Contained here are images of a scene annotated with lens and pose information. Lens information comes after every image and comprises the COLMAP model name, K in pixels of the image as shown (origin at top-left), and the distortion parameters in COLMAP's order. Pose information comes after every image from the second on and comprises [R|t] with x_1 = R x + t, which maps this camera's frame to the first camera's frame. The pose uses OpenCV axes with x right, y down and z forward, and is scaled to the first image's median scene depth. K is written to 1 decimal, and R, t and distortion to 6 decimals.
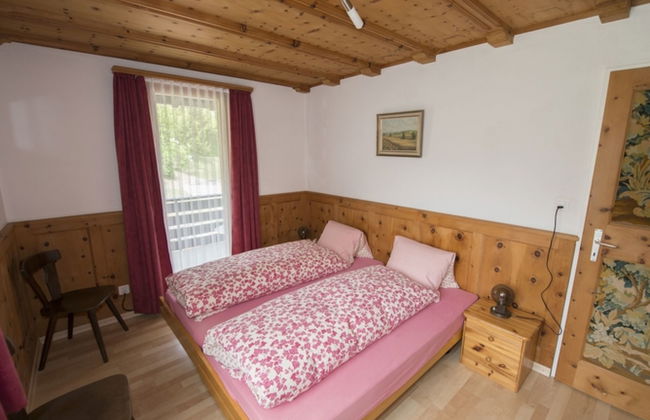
lens RADIAL K [[291.3, 0, 326.5], [0, 291.3, 209.9], [0, 0, 1]] dist [-0.014232, 0.000083]
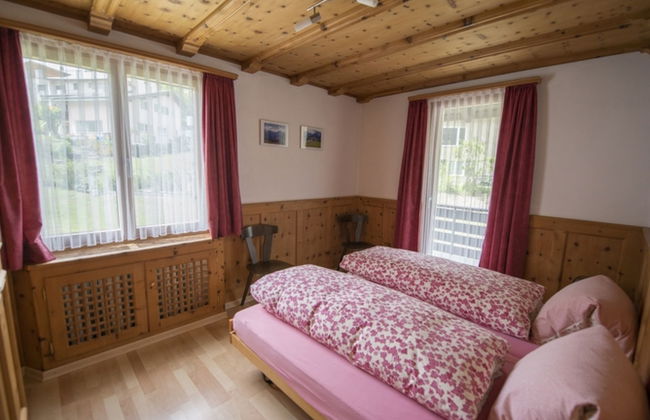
lens RADIAL K [[291.3, 0, 325.7], [0, 291.3, 212.1], [0, 0, 1]] dist [-0.014232, 0.000083]
pose [[0.053693, 0.145509, -0.987899, 0.765069], [-0.218725, 0.967015, 0.130545, -0.054671], [0.974308, 0.209069, 0.083748, 0.629150]]
